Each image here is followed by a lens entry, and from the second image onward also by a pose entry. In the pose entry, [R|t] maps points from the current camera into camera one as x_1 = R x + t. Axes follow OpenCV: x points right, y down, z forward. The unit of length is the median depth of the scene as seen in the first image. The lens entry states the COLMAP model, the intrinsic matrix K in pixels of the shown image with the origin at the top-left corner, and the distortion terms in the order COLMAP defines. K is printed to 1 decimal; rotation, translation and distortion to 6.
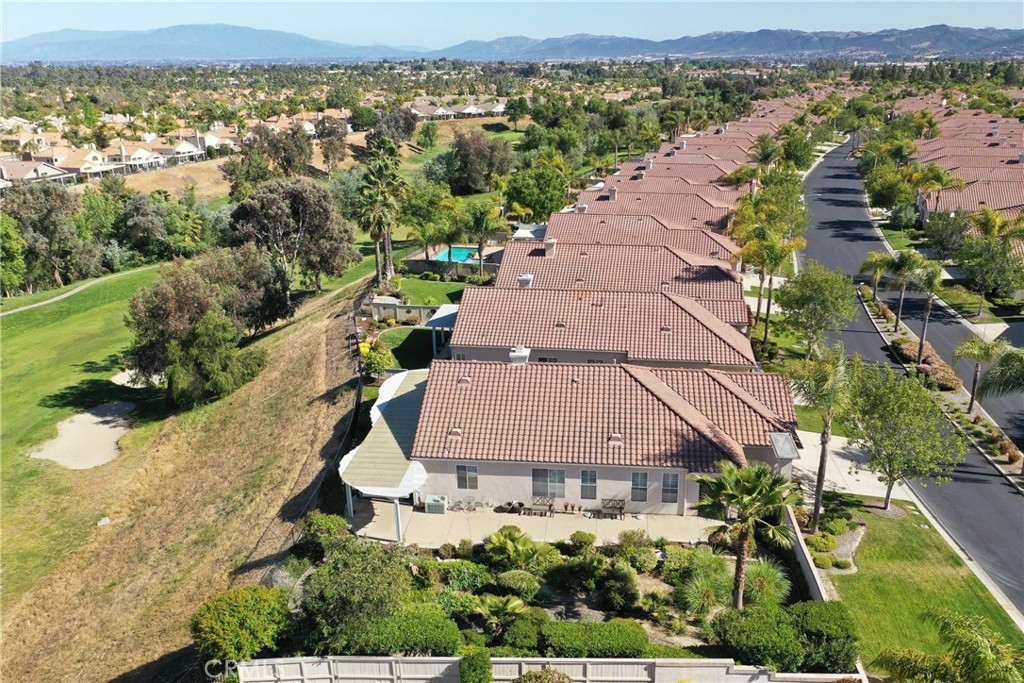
lens RADIAL K [[812.5, 0, 512.0], [0, 812.5, 341.5], [0, 0, 1]] dist [0.016008, 0.003680]
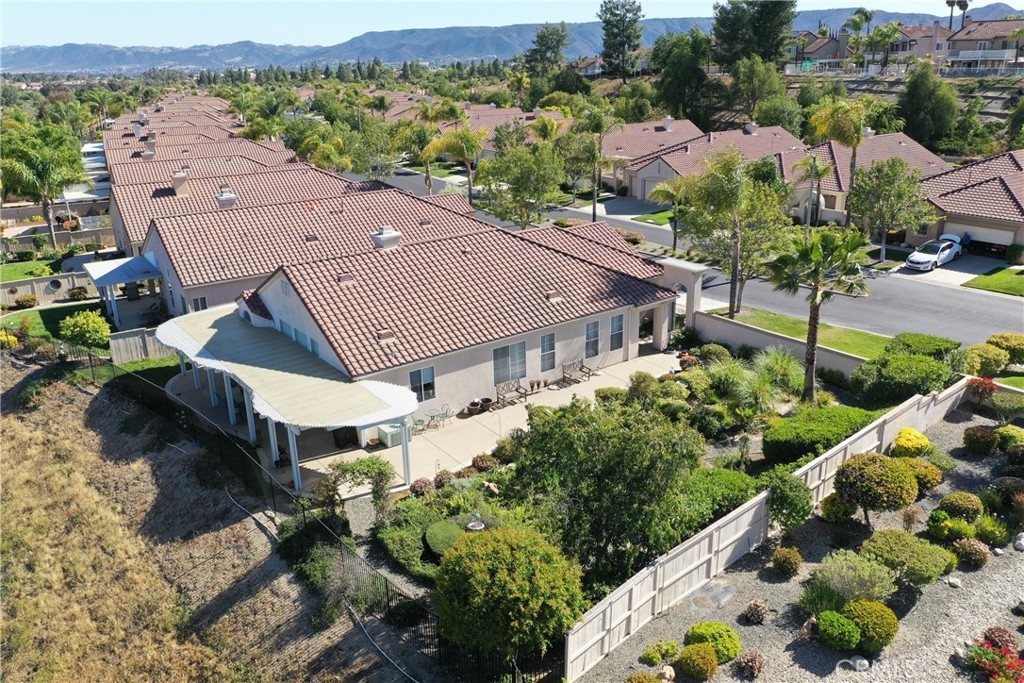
lens RADIAL K [[812.5, 0, 512.0], [0, 812.5, 341.5], [0, 0, 1]] dist [0.016008, 0.003680]
pose [[0.735412, -0.231020, 0.637024, -0.467229], [0.239242, 0.968068, 0.074882, 0.092482], [-0.633982, 0.097333, 0.767199, 0.372016]]
